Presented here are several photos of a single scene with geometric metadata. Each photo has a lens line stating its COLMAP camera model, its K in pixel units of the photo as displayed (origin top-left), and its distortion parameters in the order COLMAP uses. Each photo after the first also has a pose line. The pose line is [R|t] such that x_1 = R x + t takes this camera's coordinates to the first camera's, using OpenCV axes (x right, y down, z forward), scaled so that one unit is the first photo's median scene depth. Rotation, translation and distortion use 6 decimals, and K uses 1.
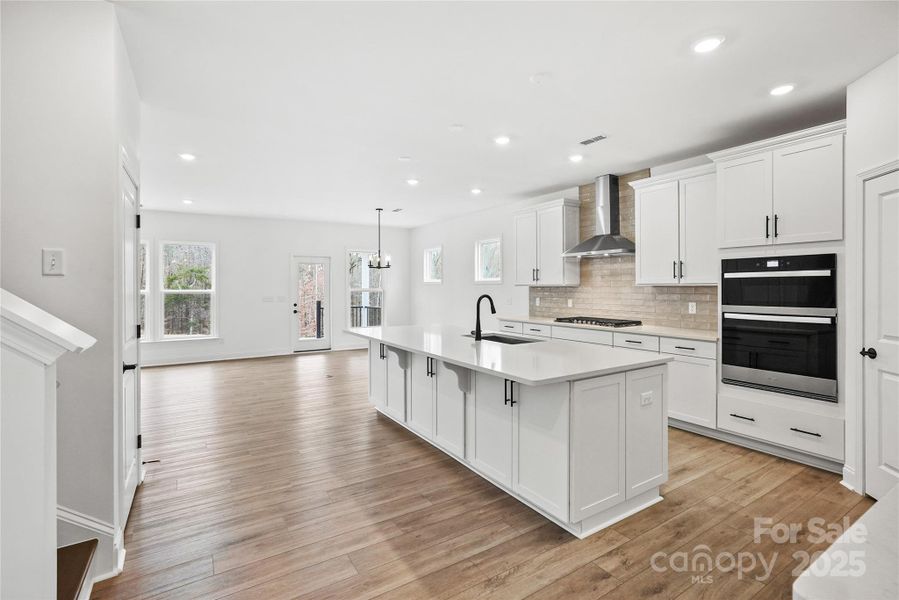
lens RADIAL K [[416.8, 0, 447.8], [0, 416.8, 291.2], [0, 0, 1]] dist [-0.044839, 0.027602]
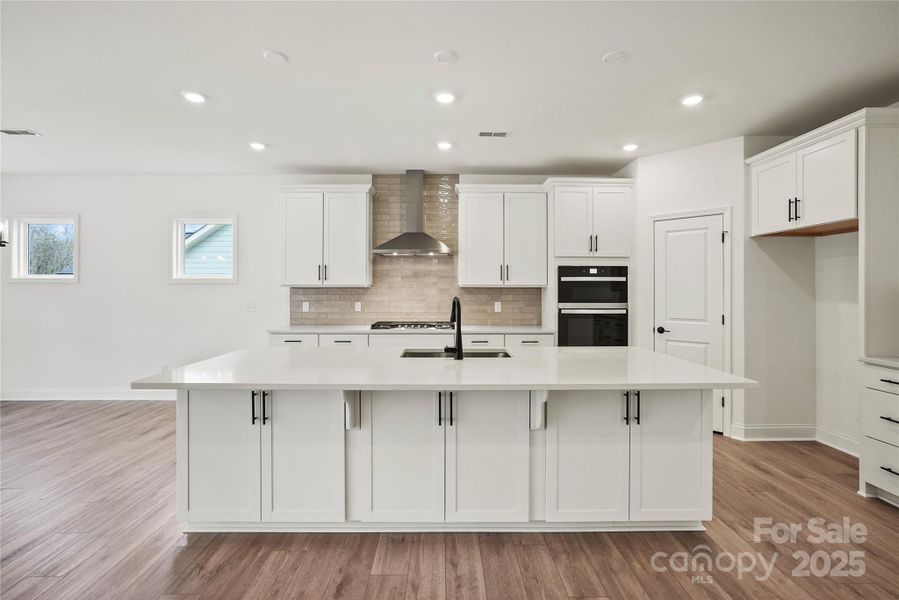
lens RADIAL K [[416.8, 0, 447.8], [0, 416.8, 291.2], [0, 0, 1]] dist [-0.044839, 0.027602]
pose [[0.524903, -0.000803, 0.851162, -0.500721], [0.005940, 0.999979, -0.002720, -0.000212], [-0.851141, 0.006483, 0.524896, 0.563197]]
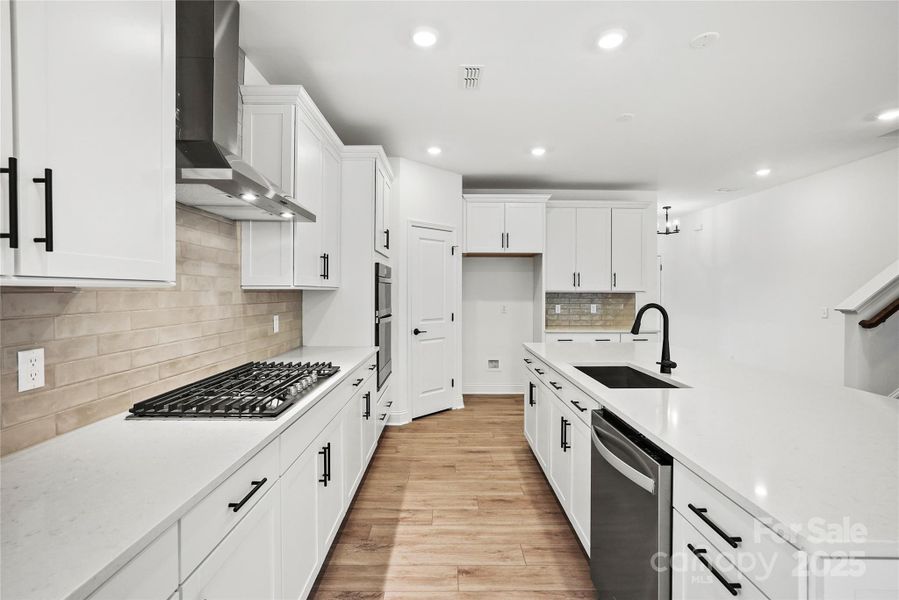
lens RADIAL K [[416.8, 0, 447.8], [0, 416.8, 291.2], [0, 0, 1]] dist [-0.044839, 0.027602]
pose [[-0.849139, 0.000651, 0.528169, 0.019286], [0.004938, 0.999965, 0.006706, -0.015125], [-0.528147, 0.008302, -0.849113, 1.546978]]
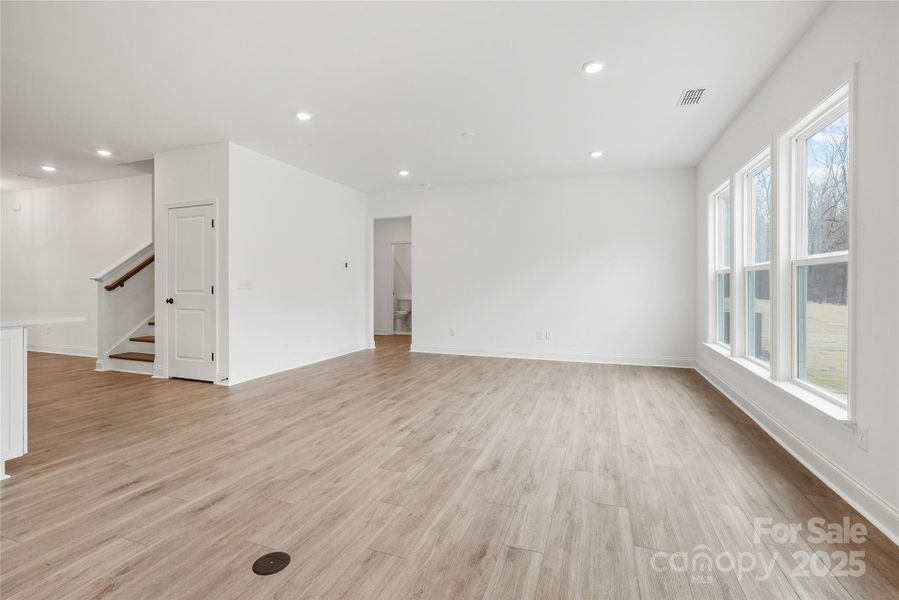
lens RADIAL K [[414.3, 0, 452.4], [0, 414.3, 280.8], [0, 0, 1]] dist [-0.039336, 0.024336]
pose [[-0.786478, -0.002627, -0.617613, -0.350378], [-0.004492, 0.999989, 0.001467, 0.038745], [0.617602, 0.003928, -0.786481, 2.052361]]
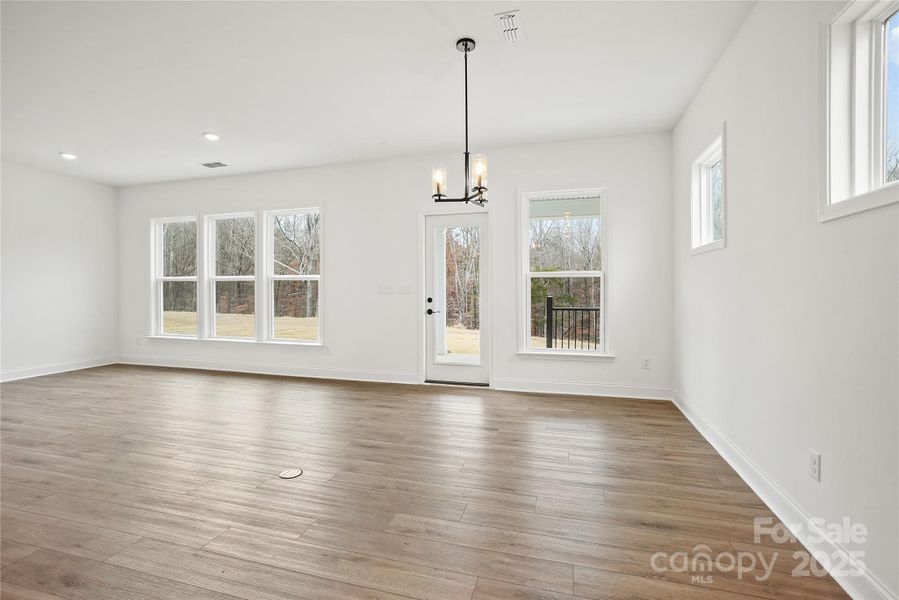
lens RADIAL K [[416.8, 0, 447.8], [0, 416.8, 291.2], [0, 0, 1]] dist [-0.044839, 0.027602]
pose [[0.665263, 0.005622, -0.746588, 0.179741], [-0.006820, 0.999976, 0.001452, 0.042177], [0.746578, 0.004126, 0.665285, 1.367403]]
